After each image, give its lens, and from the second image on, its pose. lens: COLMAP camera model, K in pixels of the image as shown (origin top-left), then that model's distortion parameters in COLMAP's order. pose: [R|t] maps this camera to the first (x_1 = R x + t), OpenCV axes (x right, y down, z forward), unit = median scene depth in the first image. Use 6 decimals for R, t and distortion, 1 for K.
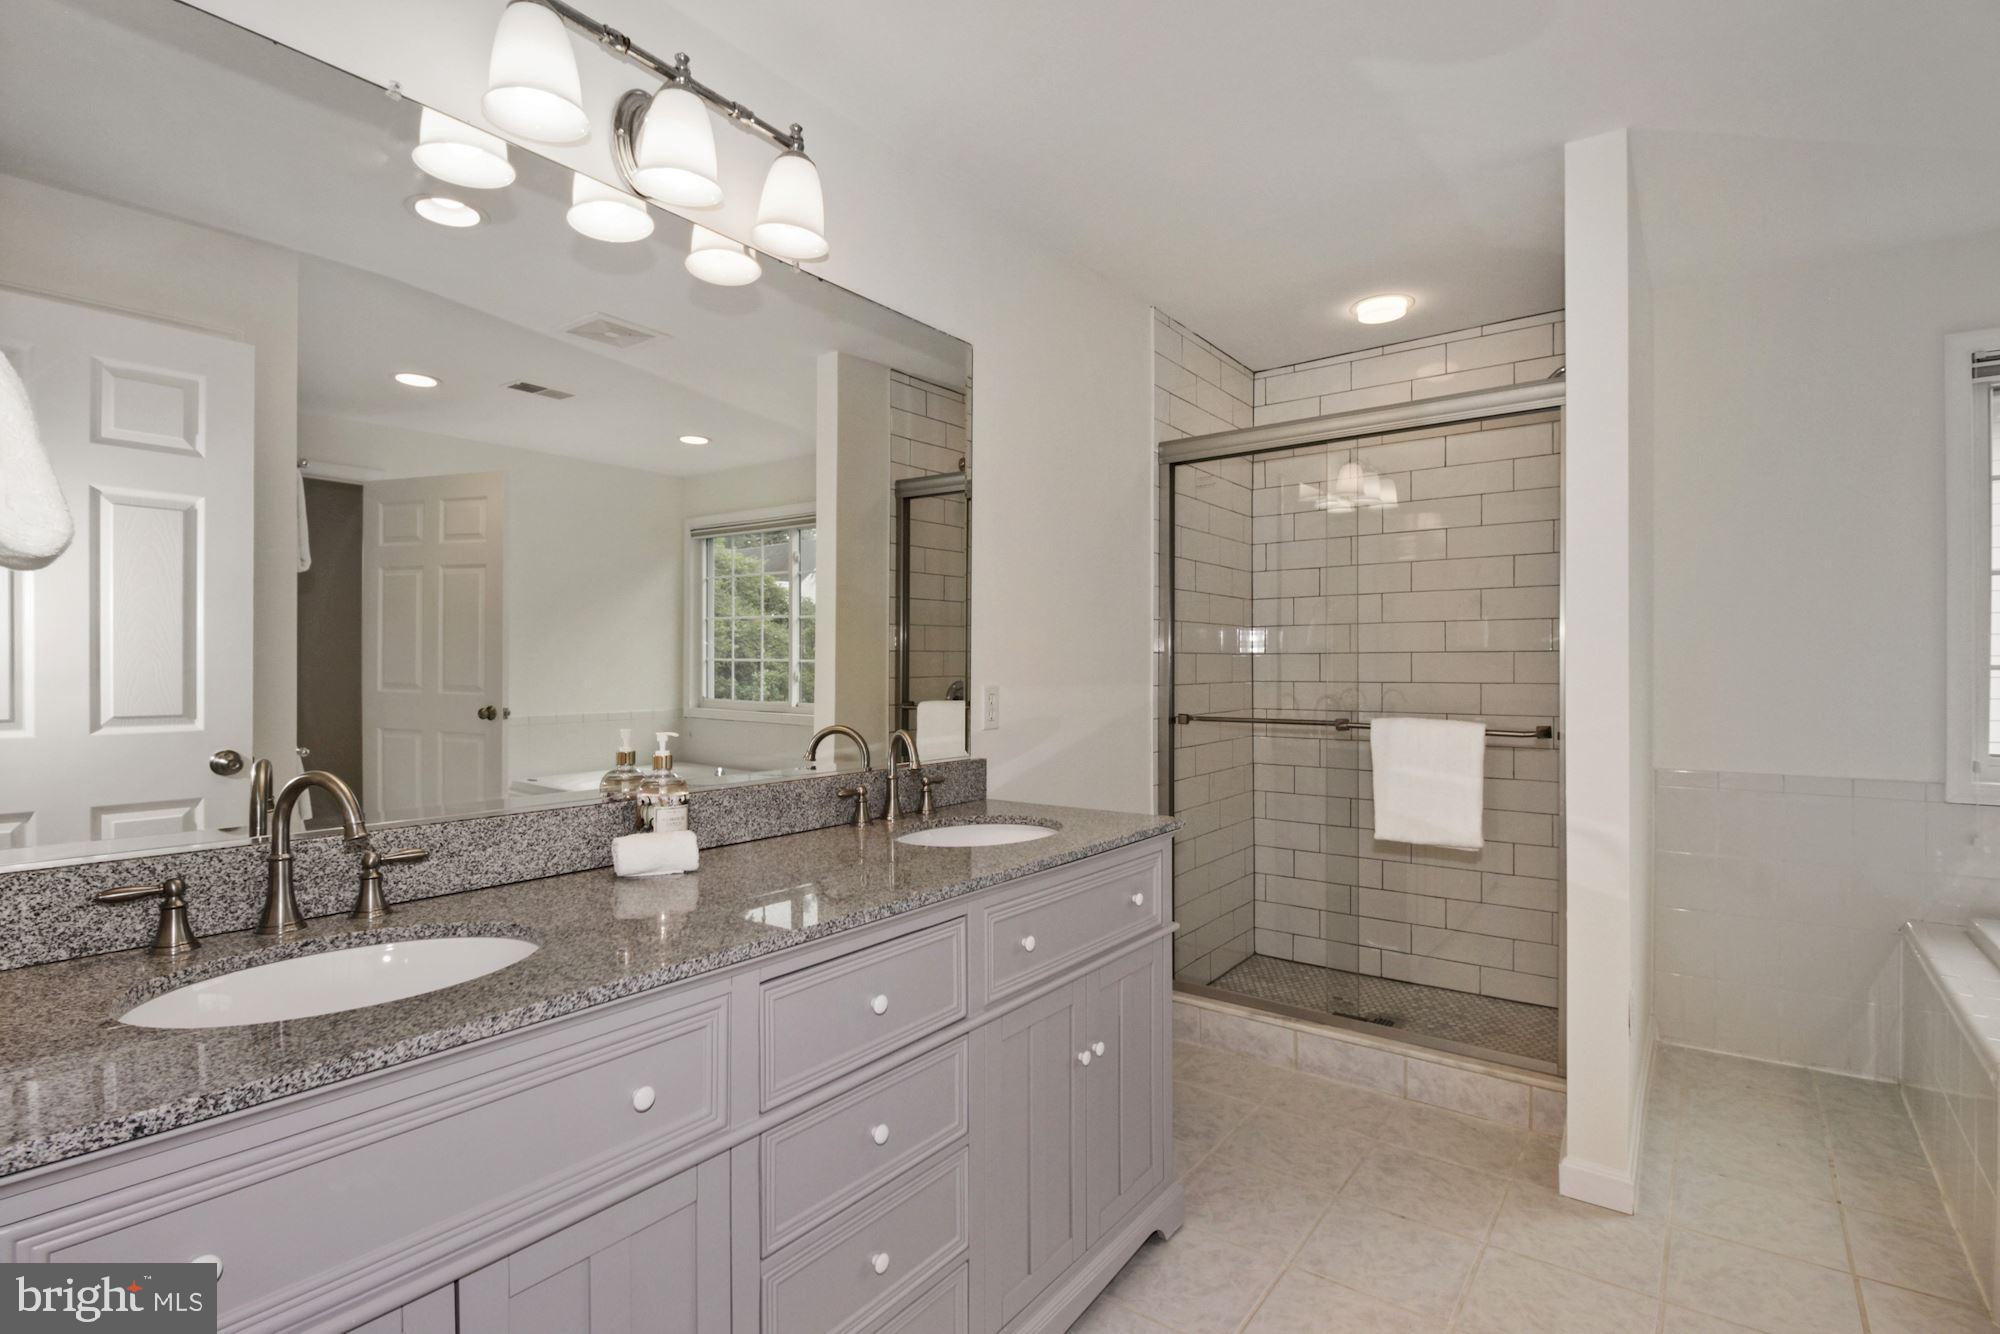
lens RADIAL K [[931.0, 0, 988.6], [0, 931.0, 674.8], [0, 0, 1]] dist [0.007163, -0.004202]
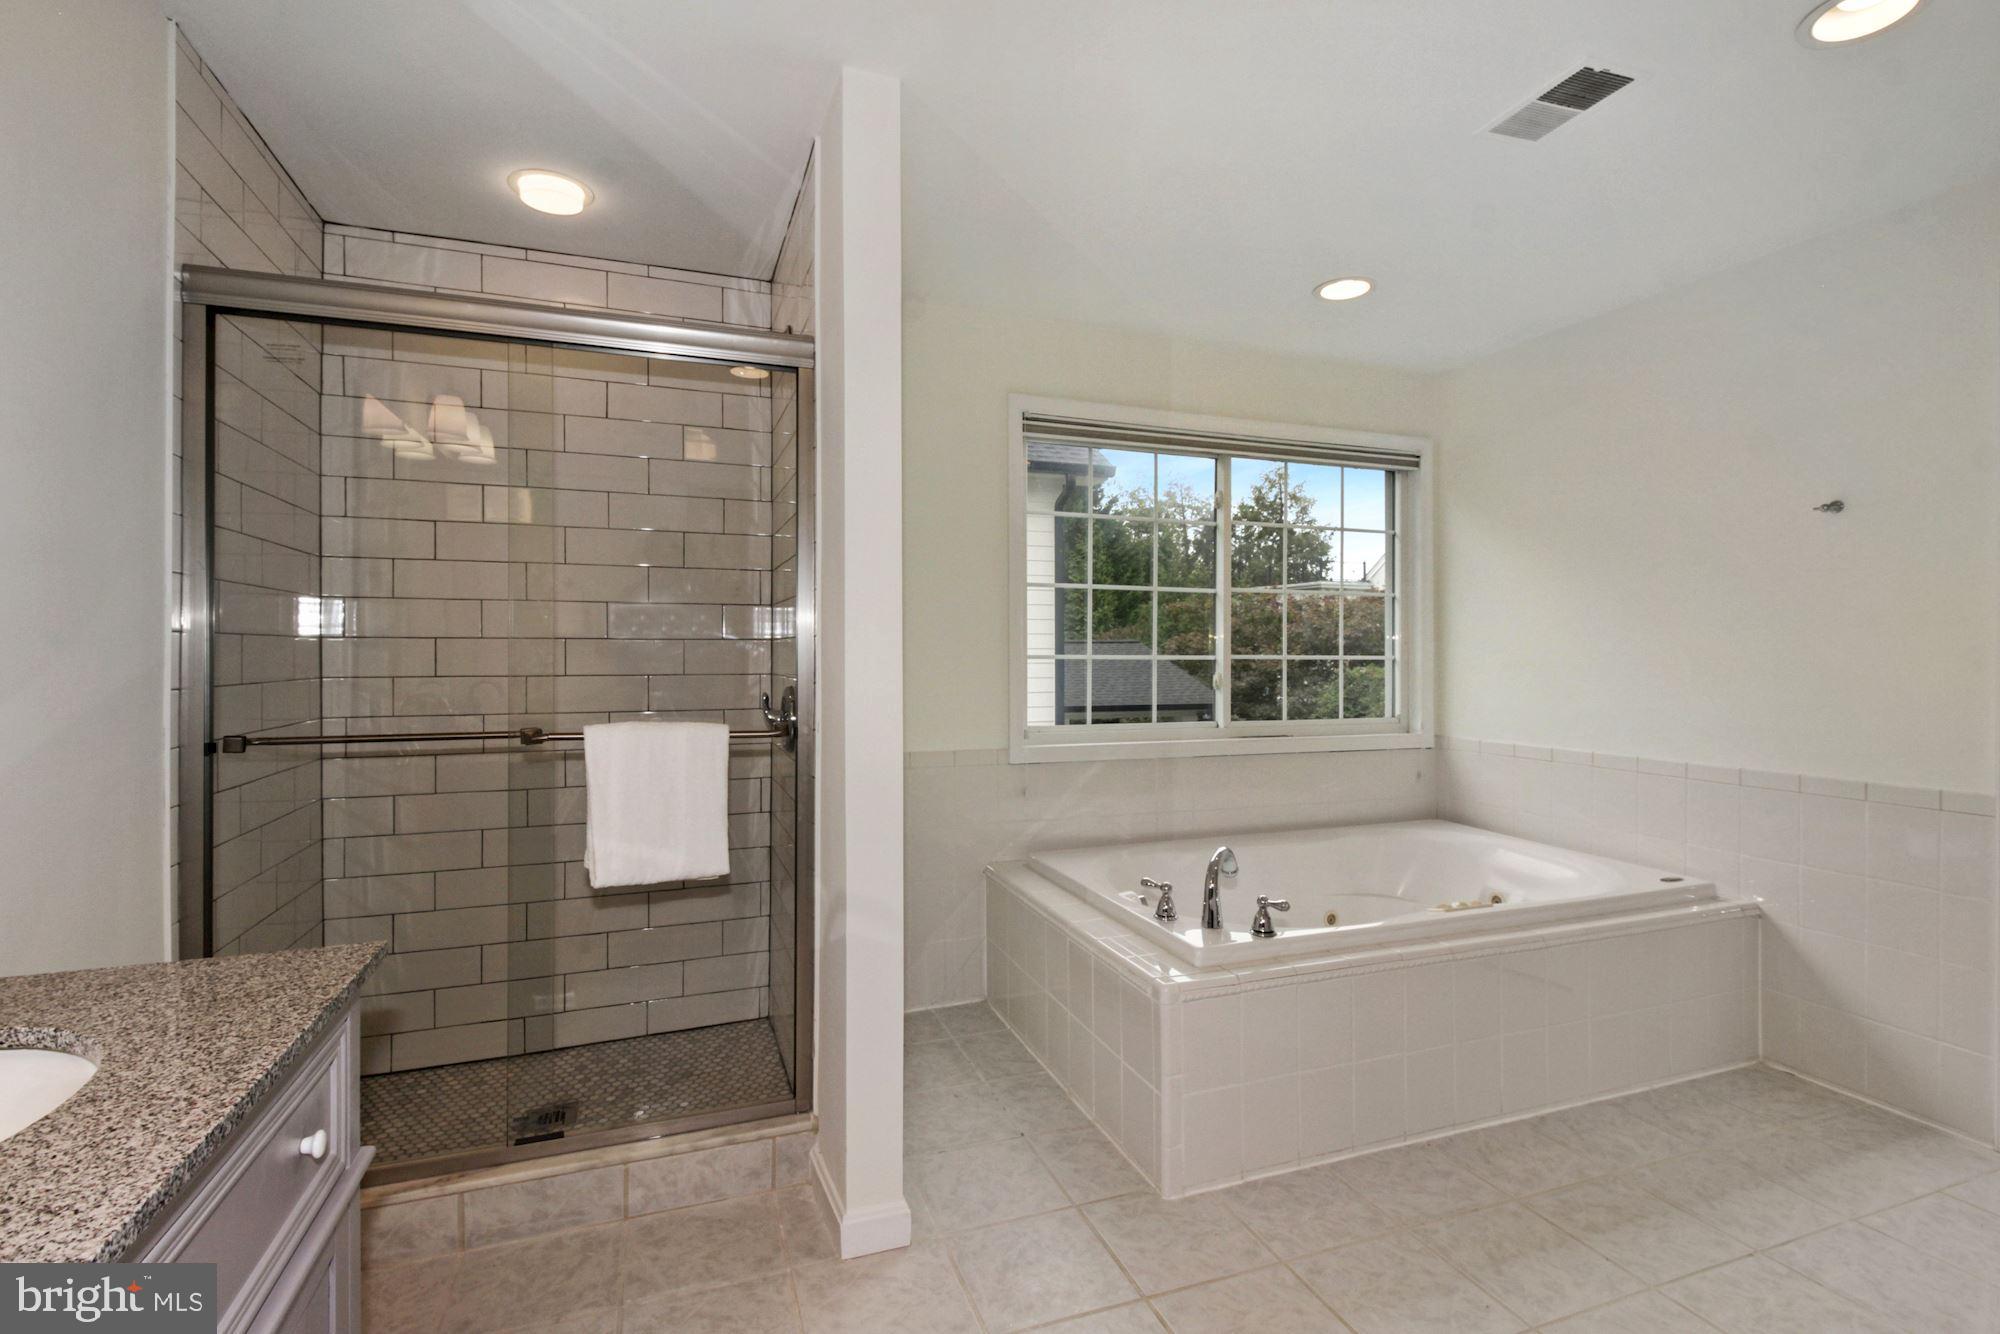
lens RADIAL K [[931.0, 0, 1001.6], [0, 931.0, 654.3], [0, 0, 1]] dist [0.007163, -0.004202]
pose [[0.529536, 0.002091, 0.848285, -0.041851], [0.005435, 0.999968, -0.005858, -0.004547], [-0.848270, 0.007713, 0.529508, 0.320675]]
